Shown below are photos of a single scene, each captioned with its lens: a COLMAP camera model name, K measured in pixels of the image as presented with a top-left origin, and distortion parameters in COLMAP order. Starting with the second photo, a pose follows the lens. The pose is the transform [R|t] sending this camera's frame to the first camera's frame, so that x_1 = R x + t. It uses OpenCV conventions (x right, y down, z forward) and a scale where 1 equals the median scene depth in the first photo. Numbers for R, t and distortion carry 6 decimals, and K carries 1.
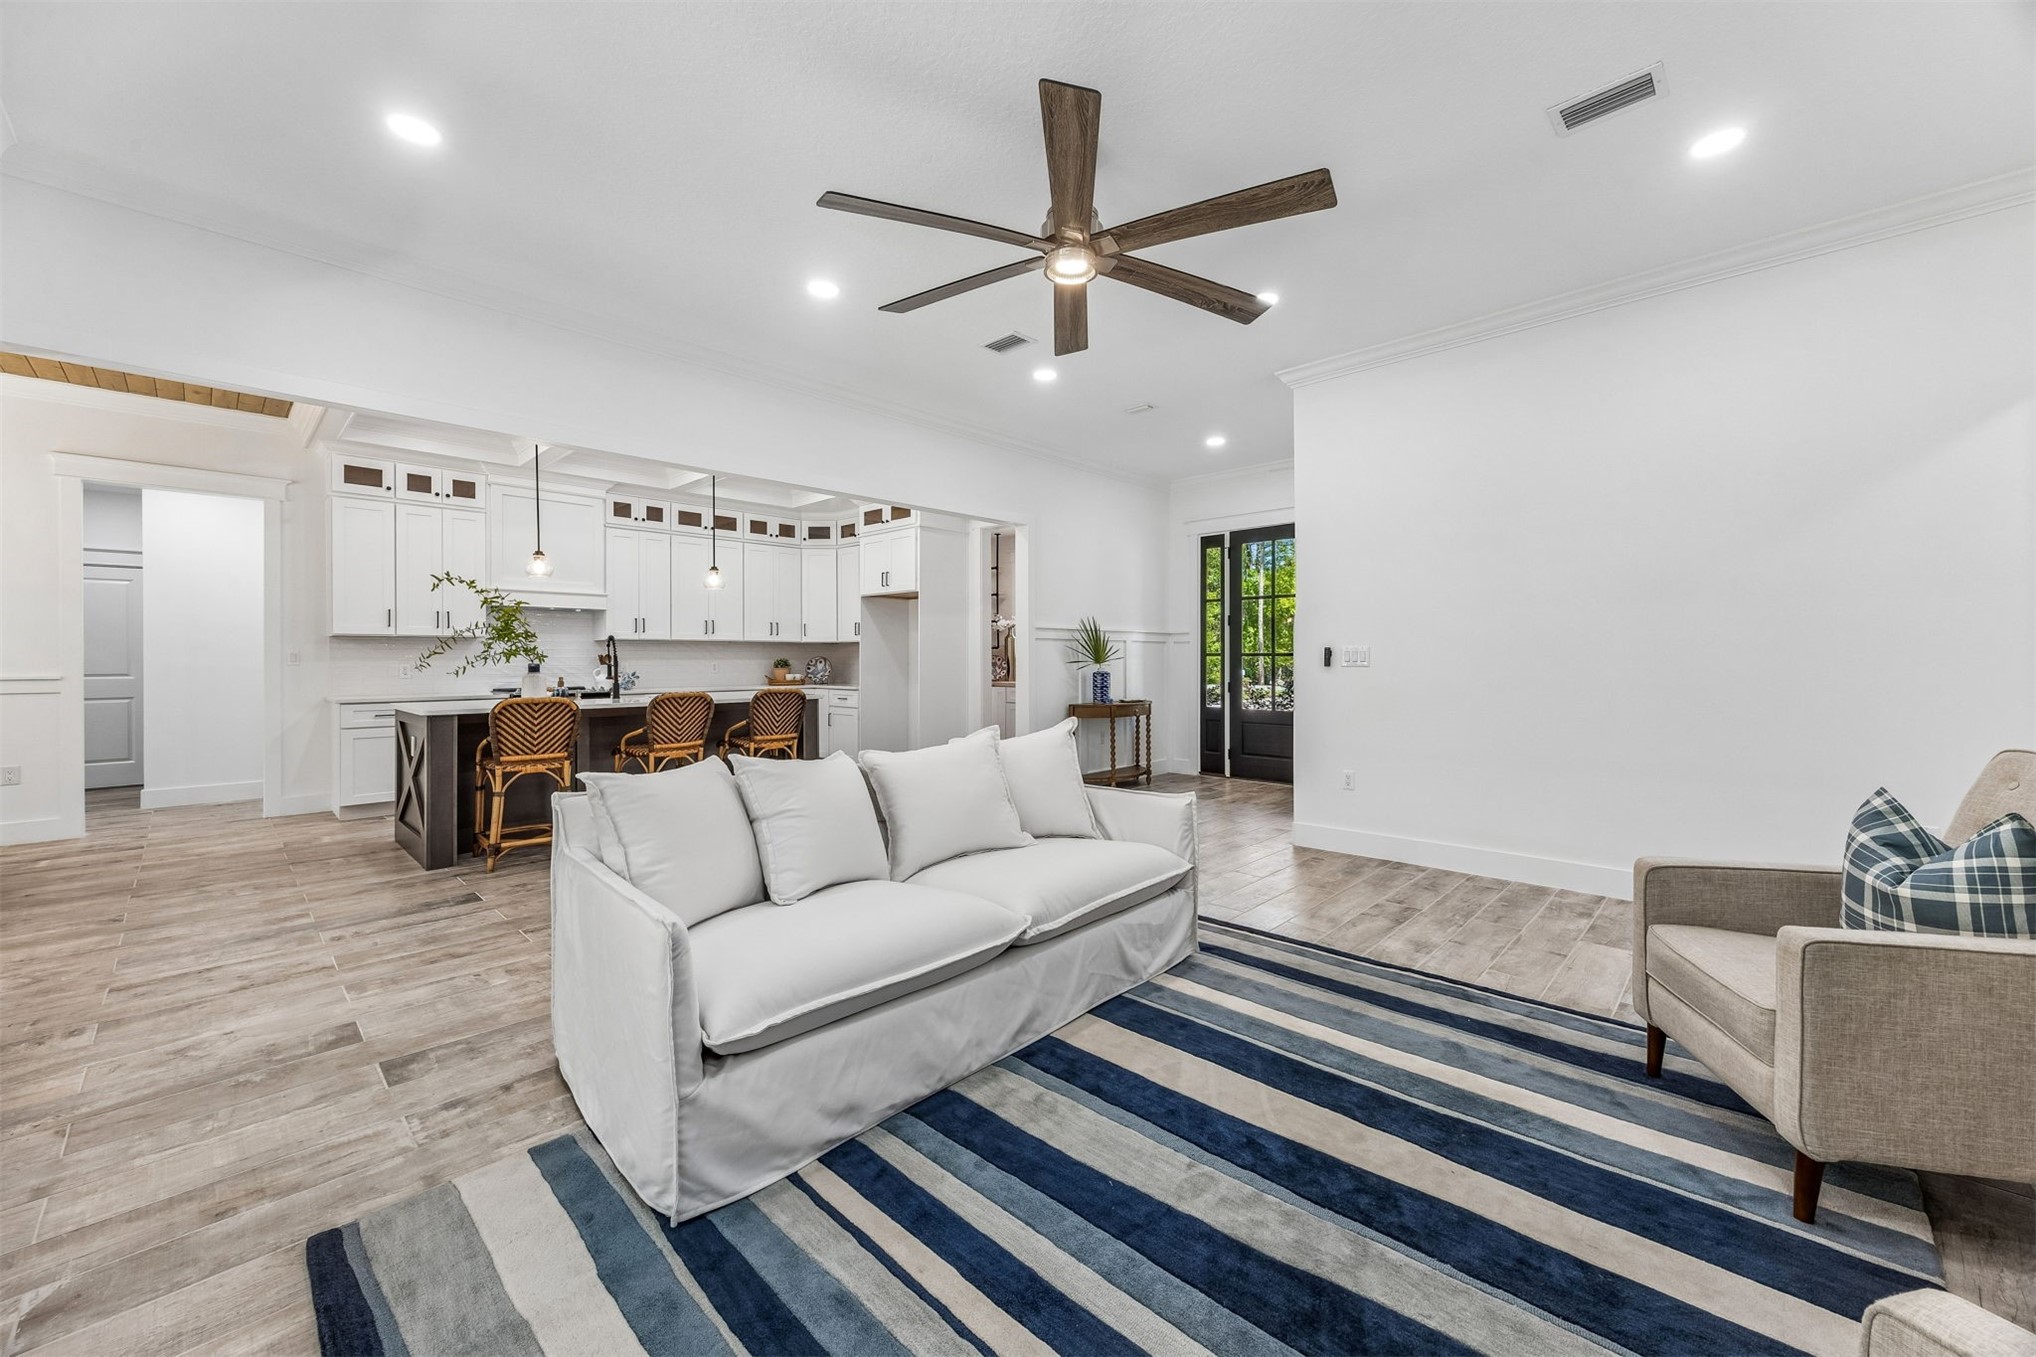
lens RADIAL K [[791.8, 0, 1022.9], [0, 791.8, 673.9], [0, 0, 1]] dist [-0.000371, -0.000322]
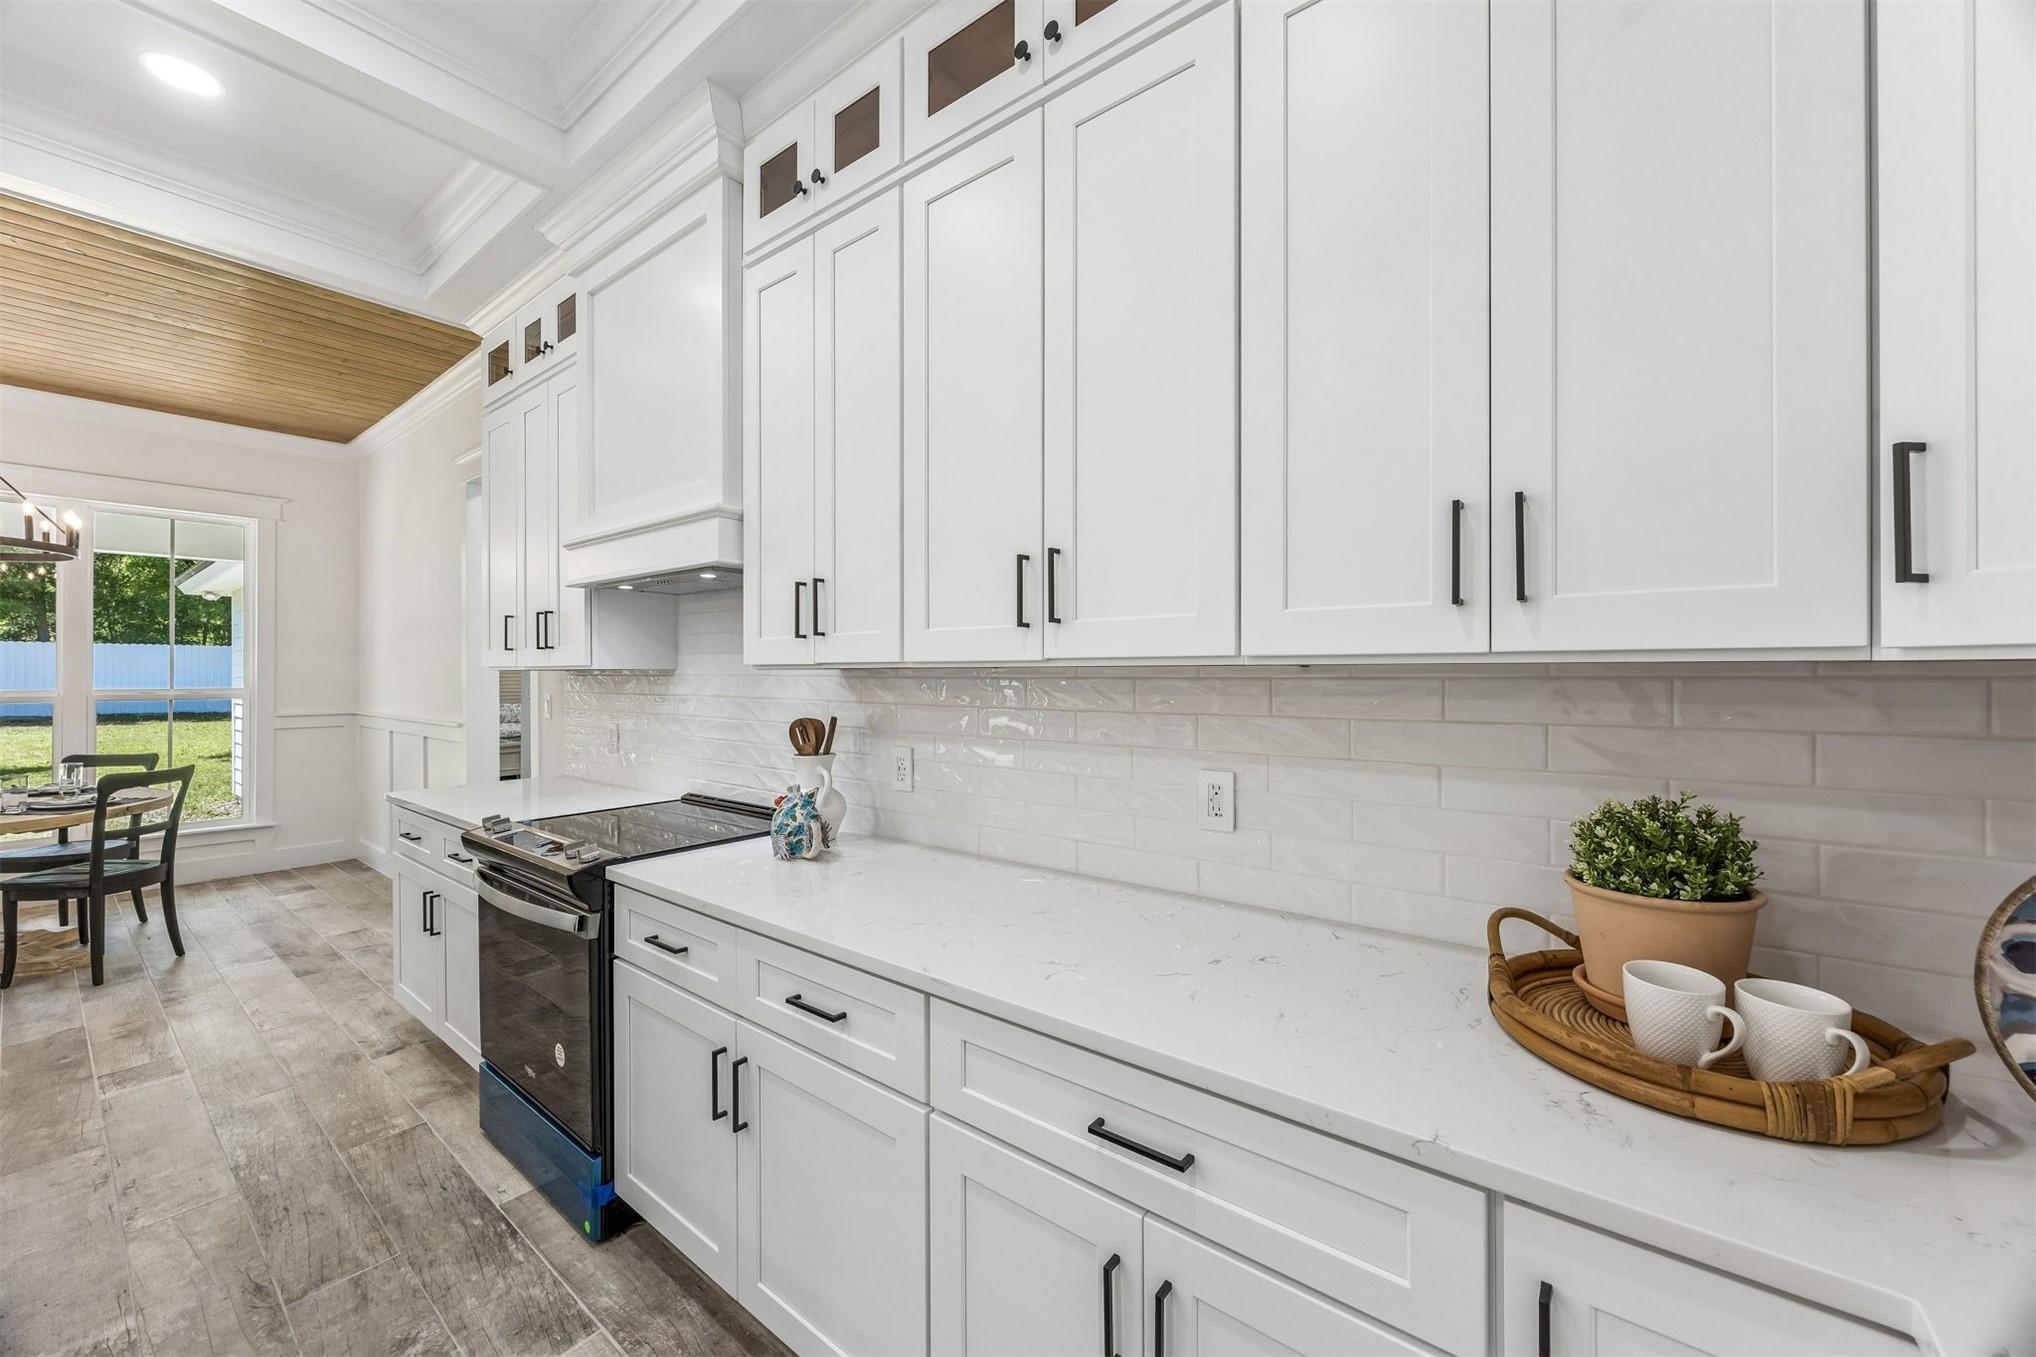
lens RADIAL K [[777.2, 0, 1030.4], [0, 777.2, 683.7], [0, 0, 1]] dist [0.000631, -0.000141]
pose [[0.089836, 0.015540, -0.995835, -0.255382], [-0.017988, 0.999740, 0.013978, -0.046758], [0.995794, 0.016657, 0.090093, 1.157001]]
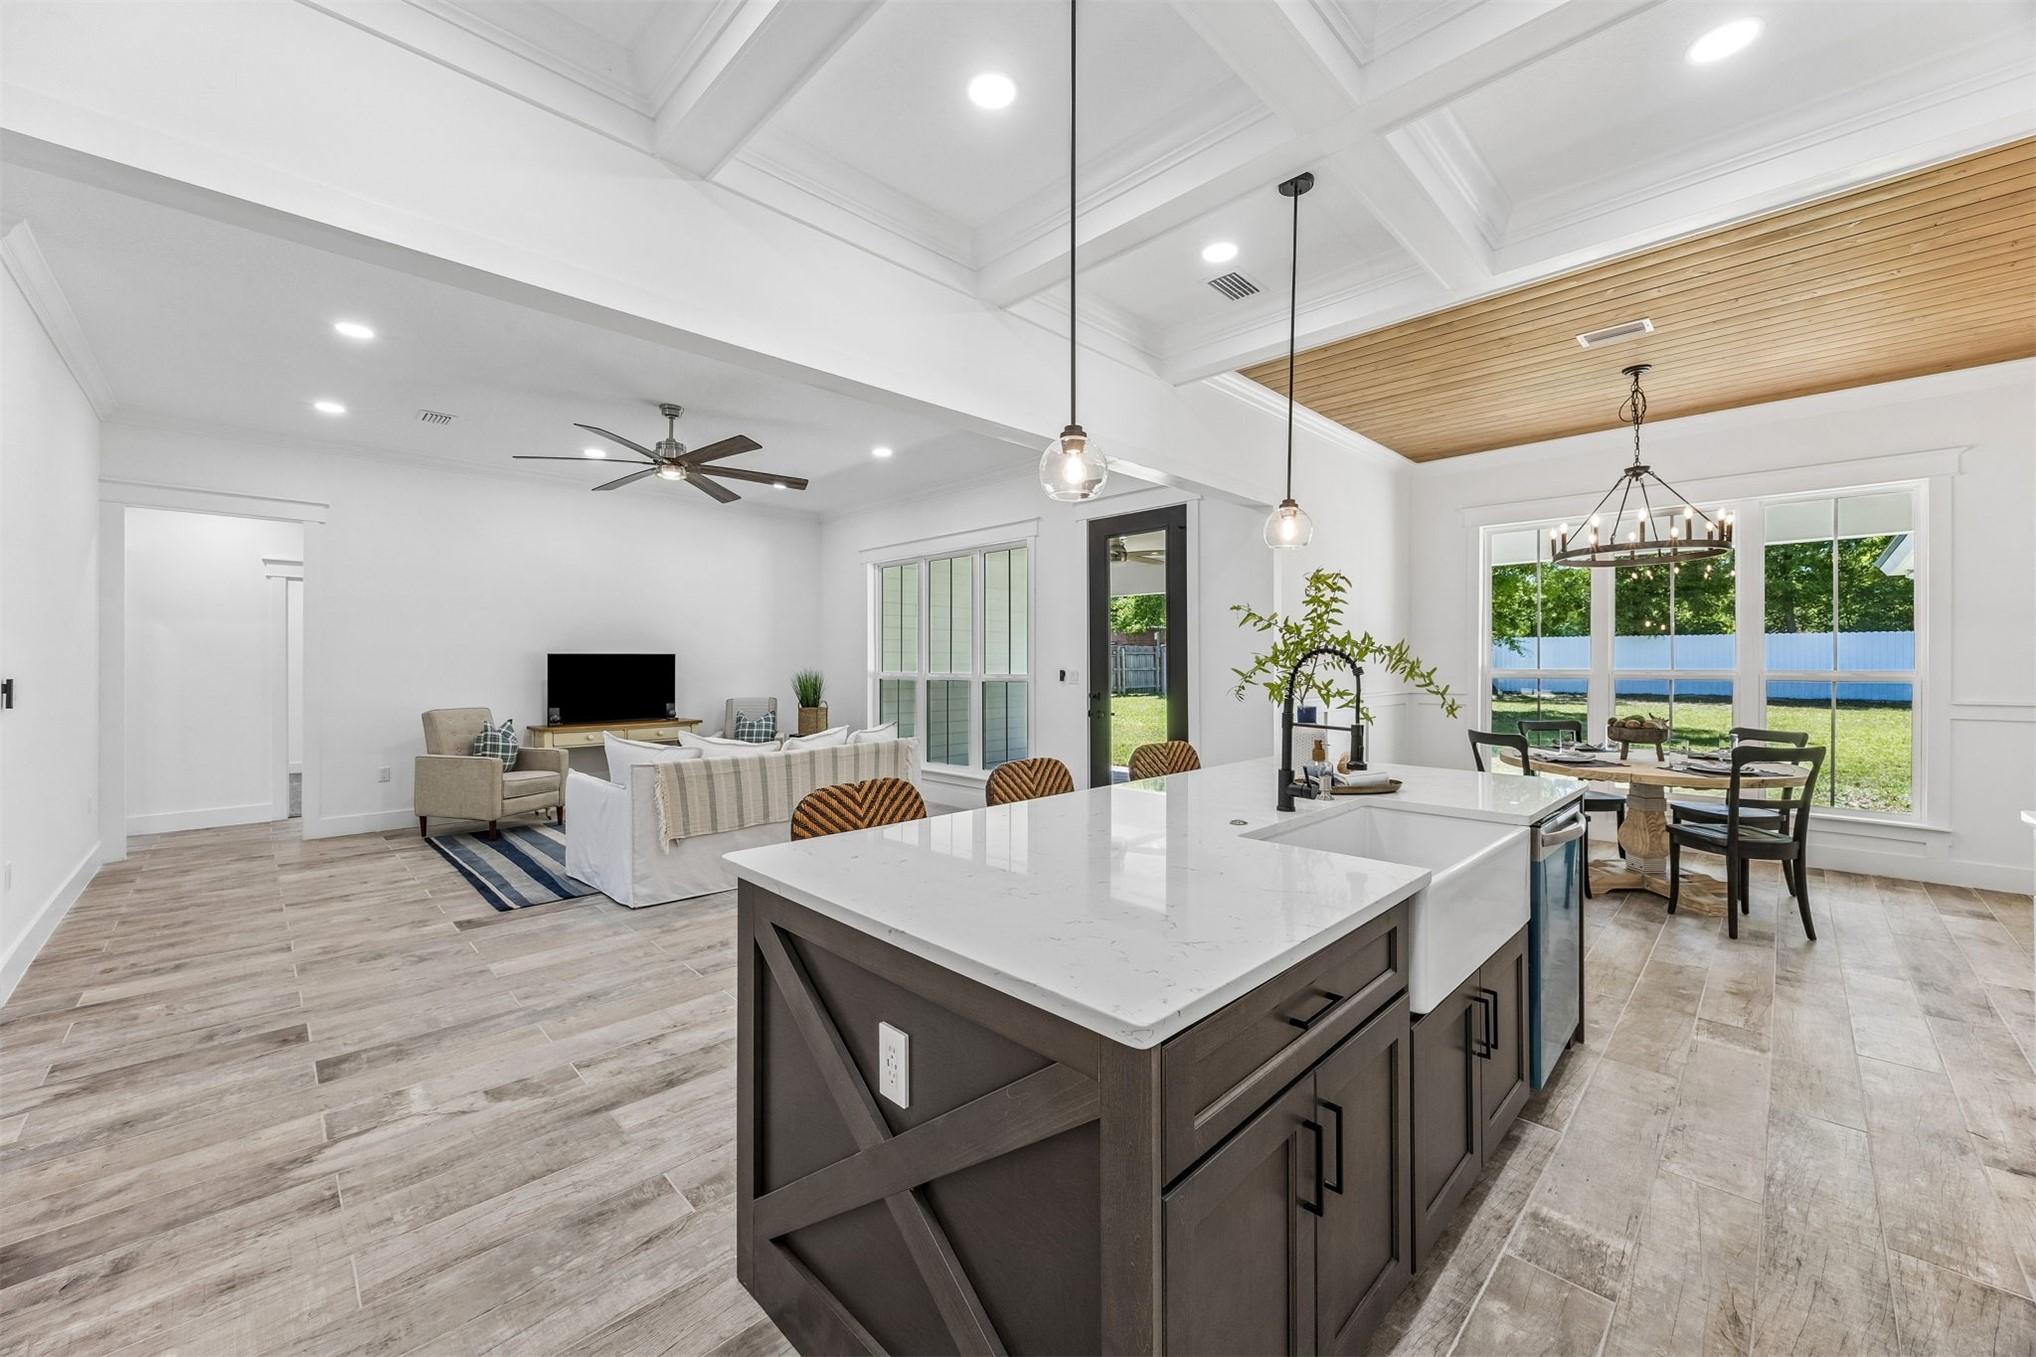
lens RADIAL K [[769.7, 0, 1006.9], [0, 769.7, 661.3], [0, 0, 1]] dist [-0.002454, 0.000126]
pose [[-0.999093, 0.003092, 0.042478, -0.323424], [0.003799, 0.999855, 0.016578, -0.039841], [-0.042421, 0.016725, -0.998960, 1.164030]]
